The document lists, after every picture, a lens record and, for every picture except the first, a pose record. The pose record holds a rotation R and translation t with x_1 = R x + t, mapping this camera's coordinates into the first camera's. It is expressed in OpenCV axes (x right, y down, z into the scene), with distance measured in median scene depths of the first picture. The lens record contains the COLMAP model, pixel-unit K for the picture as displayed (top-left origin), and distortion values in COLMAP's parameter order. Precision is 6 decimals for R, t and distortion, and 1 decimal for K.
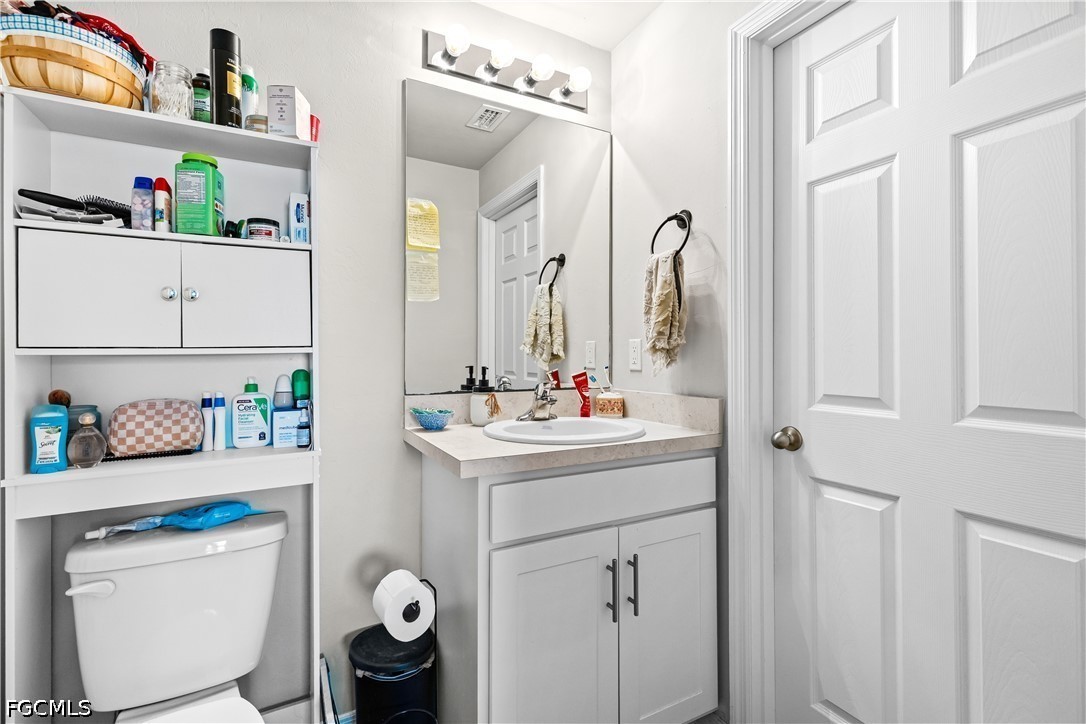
lens RADIAL K [[494.6, 0, 540.4], [0, 494.6, 360.1], [0, 0, 1]] dist [0.002895, 0.000414]
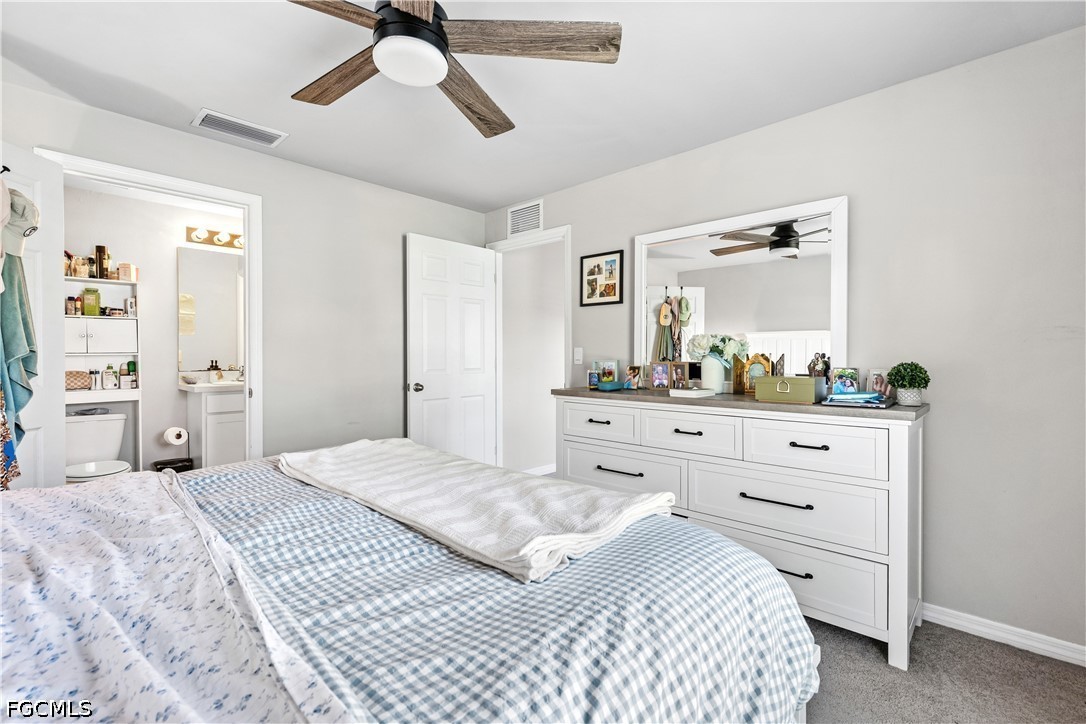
lens RADIAL K [[494.6, 0, 550.6], [0, 494.6, 361.8], [0, 0, 1]] dist [0.002895, 0.000414]
pose [[0.951167, -0.001804, 0.308673, 0.909631], [0.000515, 0.999991, 0.004256, 0.014229], [-0.308678, -0.003889, 0.951159, -2.419868]]
